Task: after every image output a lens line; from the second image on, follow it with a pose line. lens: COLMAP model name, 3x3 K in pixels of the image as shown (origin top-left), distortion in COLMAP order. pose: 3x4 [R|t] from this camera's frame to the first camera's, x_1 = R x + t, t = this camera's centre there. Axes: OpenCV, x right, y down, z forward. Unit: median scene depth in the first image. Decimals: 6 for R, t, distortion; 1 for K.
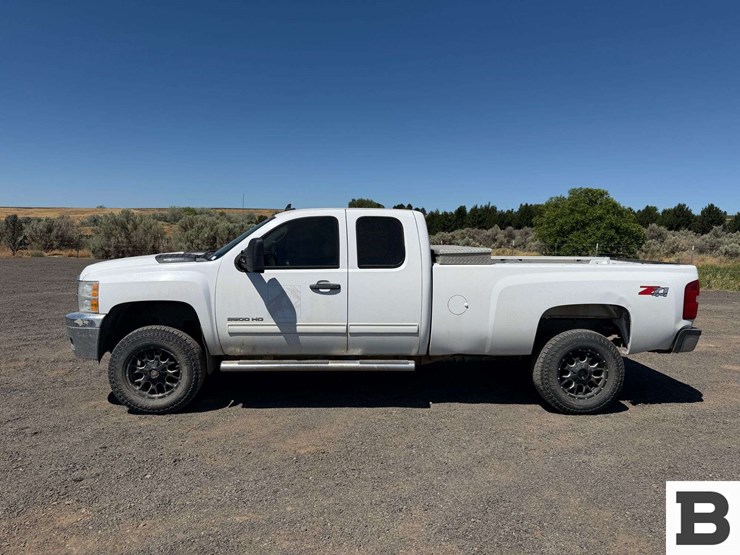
lens RADIAL K [[527.6, 0, 371.3], [0, 527.6, 279.2], [0, 0, 1]] dist [0.043885, -0.058421]
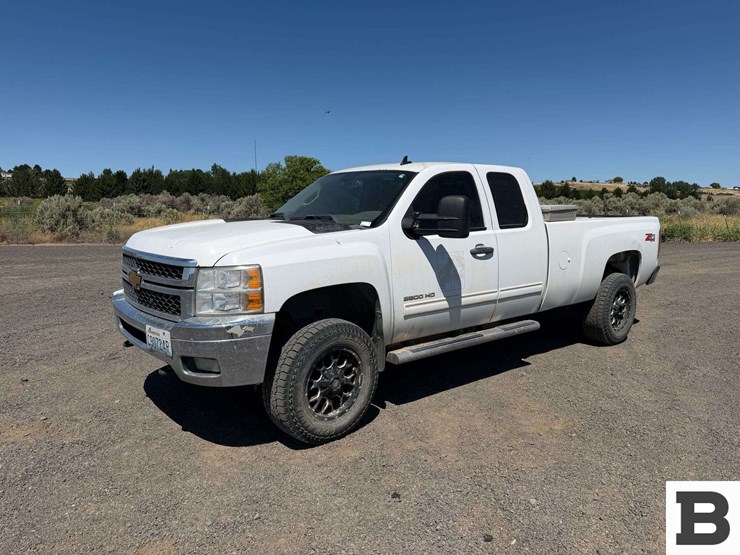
lens RADIAL K [[527.6, 0, 364.1], [0, 527.6, 278.3], [0, 0, 1]] dist [0.043885, -0.058421]
pose [[0.809631, -0.094409, 0.579297, -0.767514], [0.059170, 0.995079, 0.079472, -0.022574], [-0.583950, -0.030066, 0.811233, 0.382671]]
